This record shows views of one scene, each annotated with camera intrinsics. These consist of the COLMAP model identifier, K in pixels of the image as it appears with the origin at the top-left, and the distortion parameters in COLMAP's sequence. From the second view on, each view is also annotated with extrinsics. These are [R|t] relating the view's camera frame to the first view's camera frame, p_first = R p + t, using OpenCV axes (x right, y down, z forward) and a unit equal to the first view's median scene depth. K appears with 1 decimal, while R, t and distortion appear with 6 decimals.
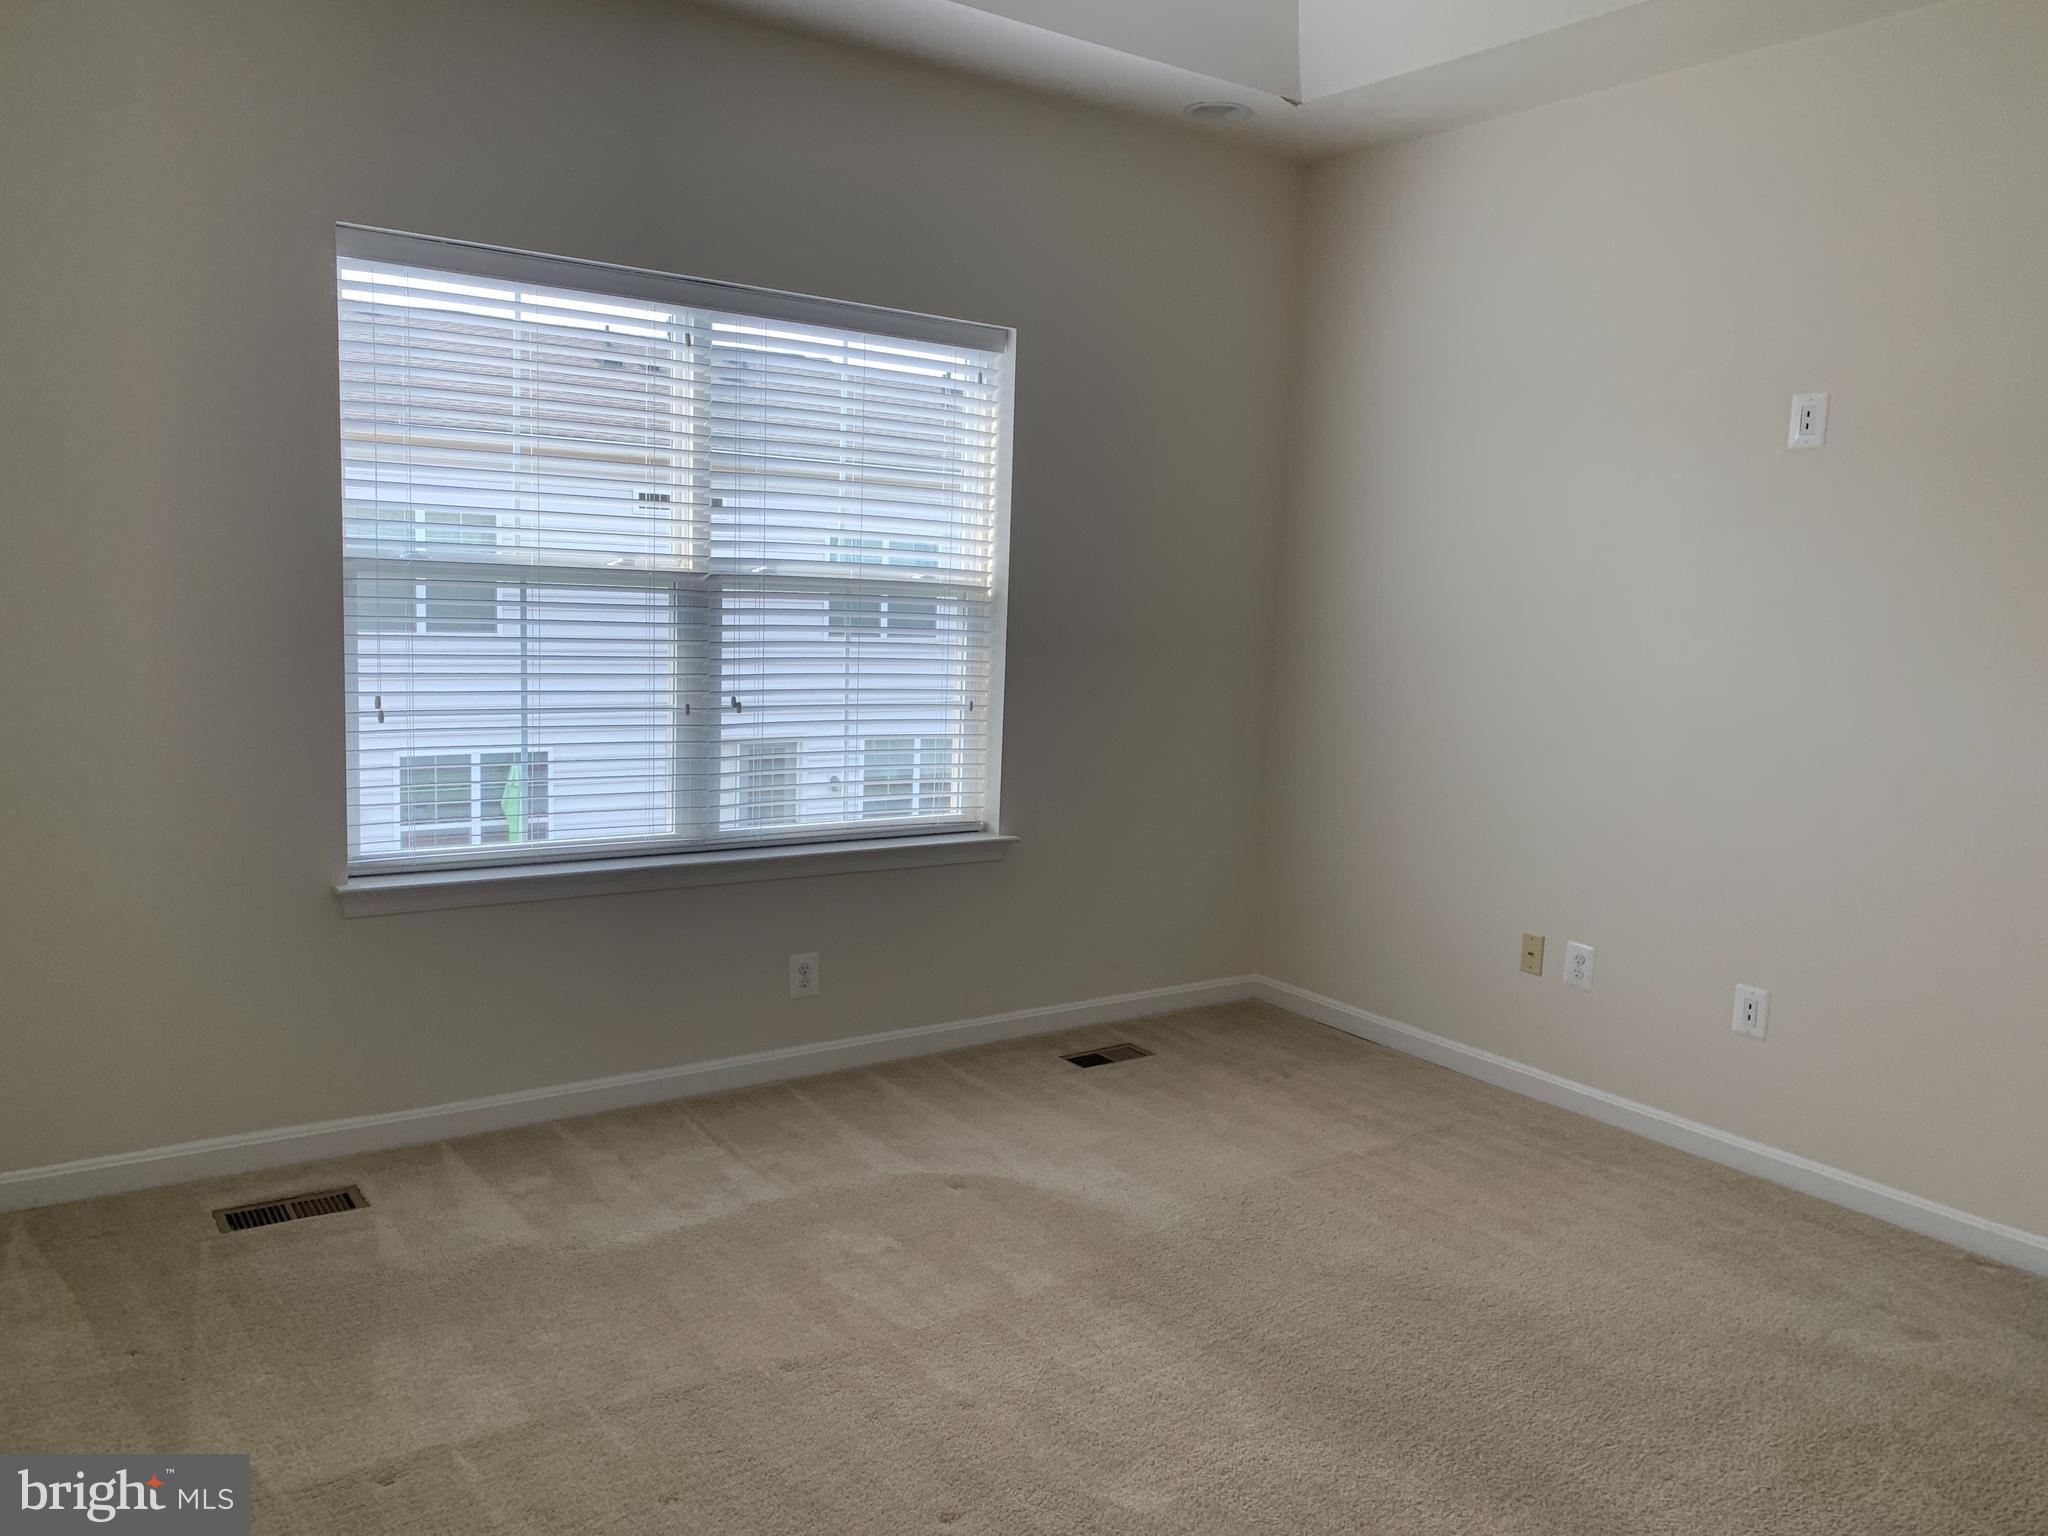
lens RADIAL K [[1533.0, 0, 1033.5], [0, 1533.0, 780.8], [0, 0, 1]] dist [0.110373, -0.238399]
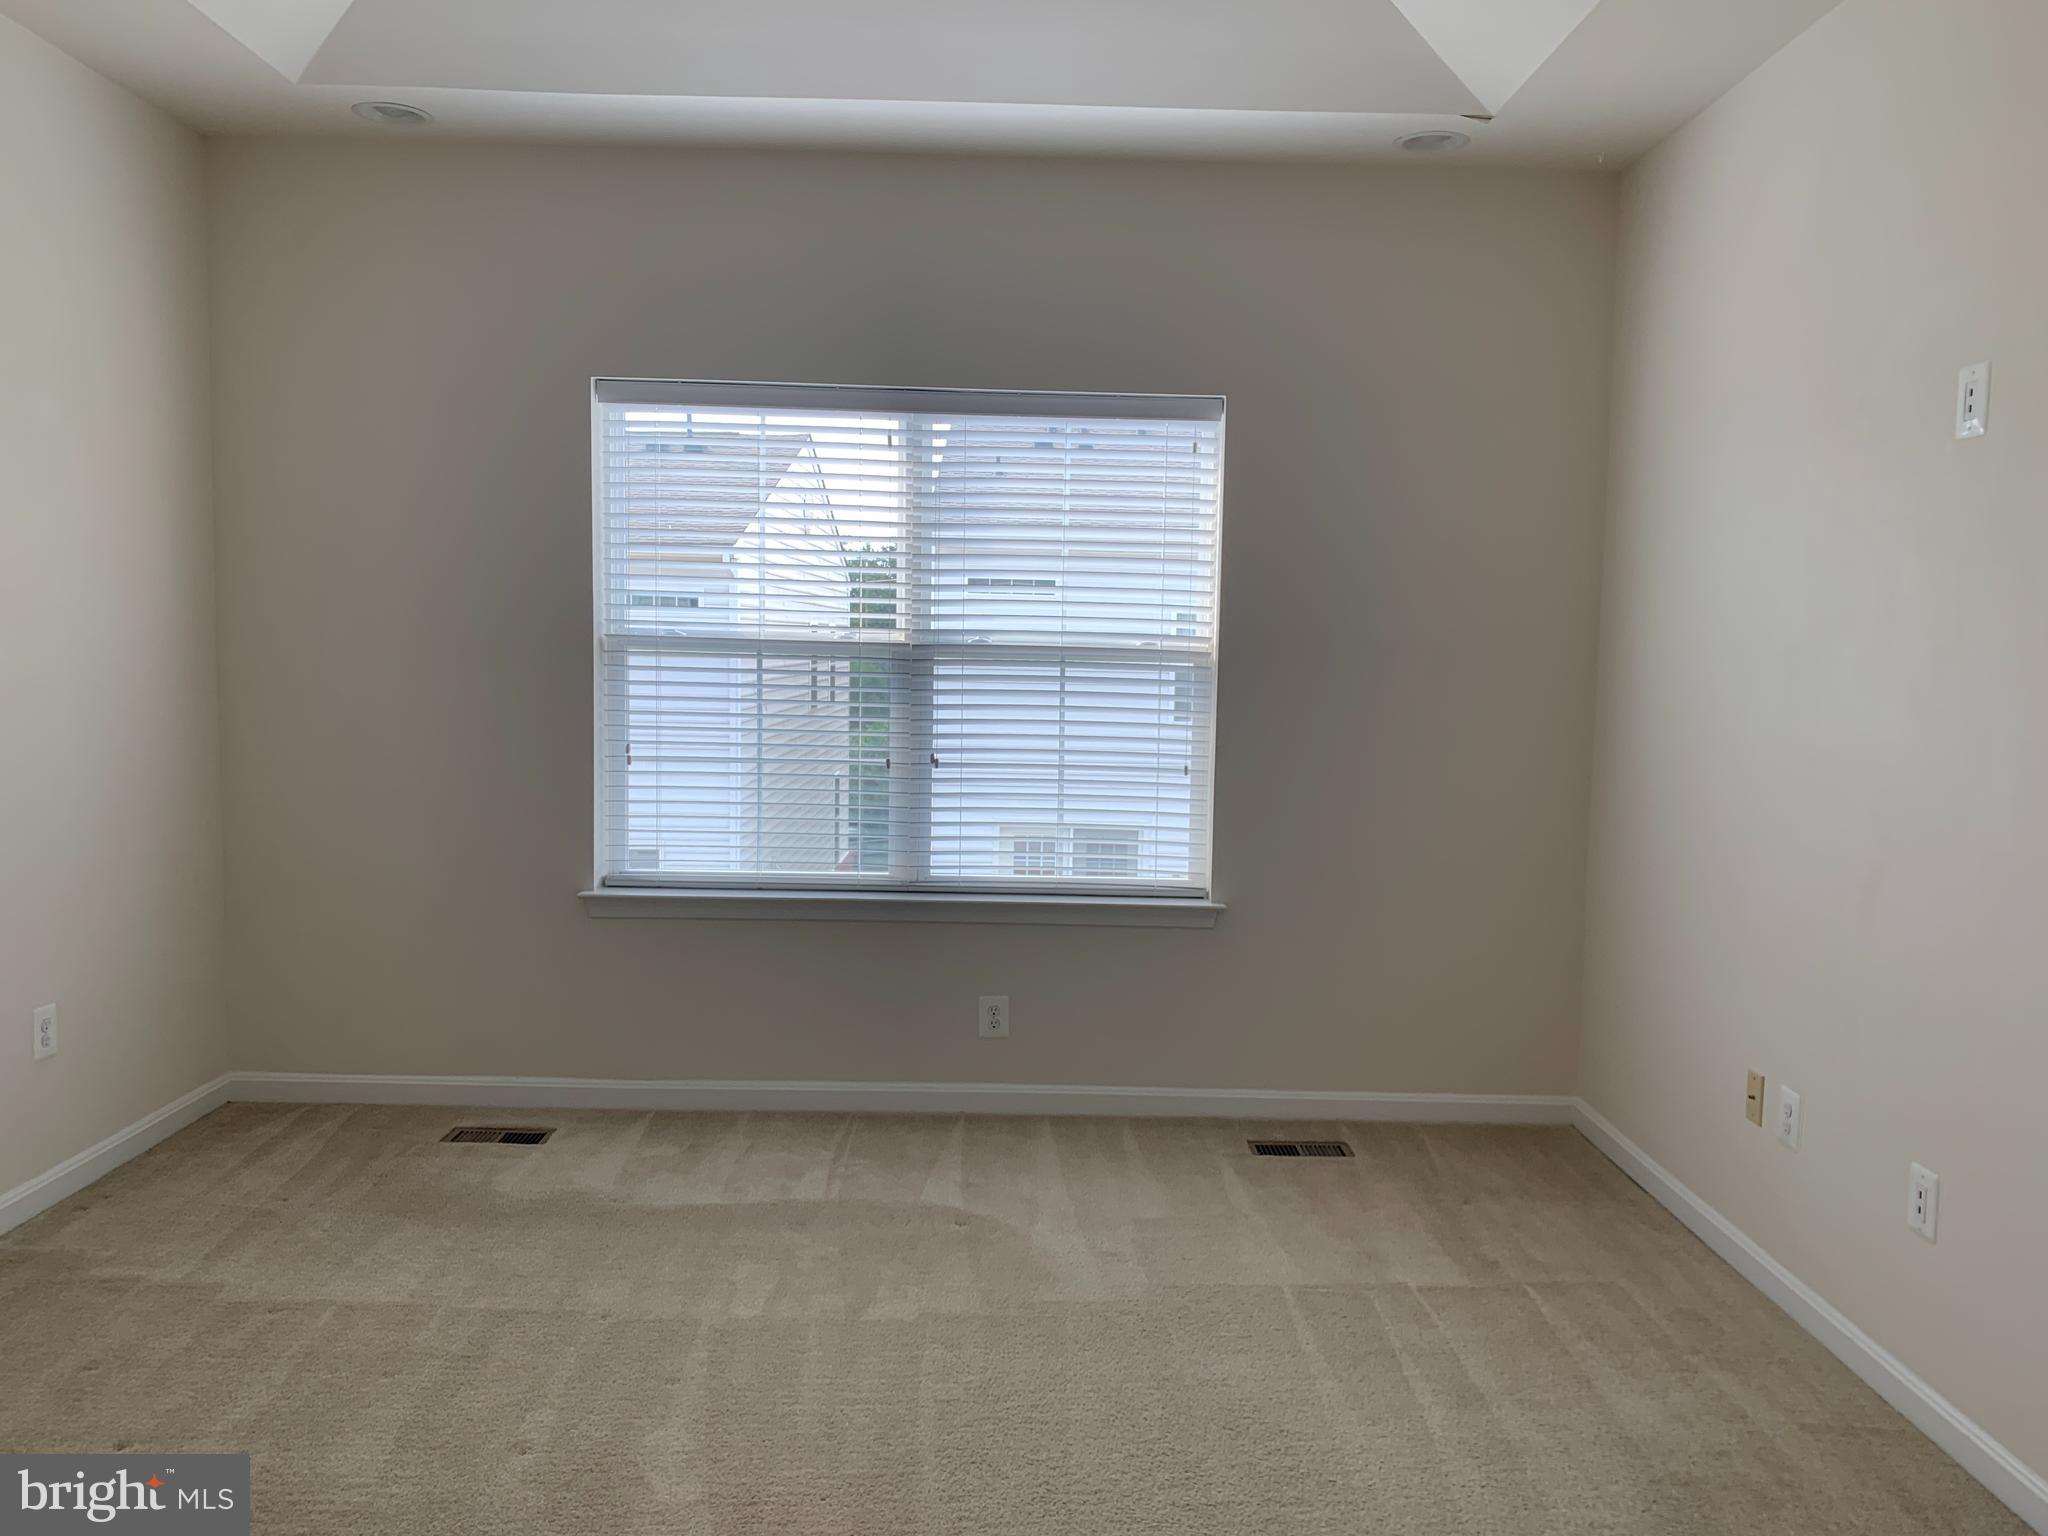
lens RADIAL K [[1544.0, 0, 1060.2], [0, 1544.0, 768.6], [0, 0, 1]] dist [0.132388, -0.227402]
pose [[0.824225, 0.022716, -0.565806, 0.510238], [-0.063364, 0.996620, -0.052291, 0.008793], [0.562706, 0.078951, 0.822879, 0.134429]]
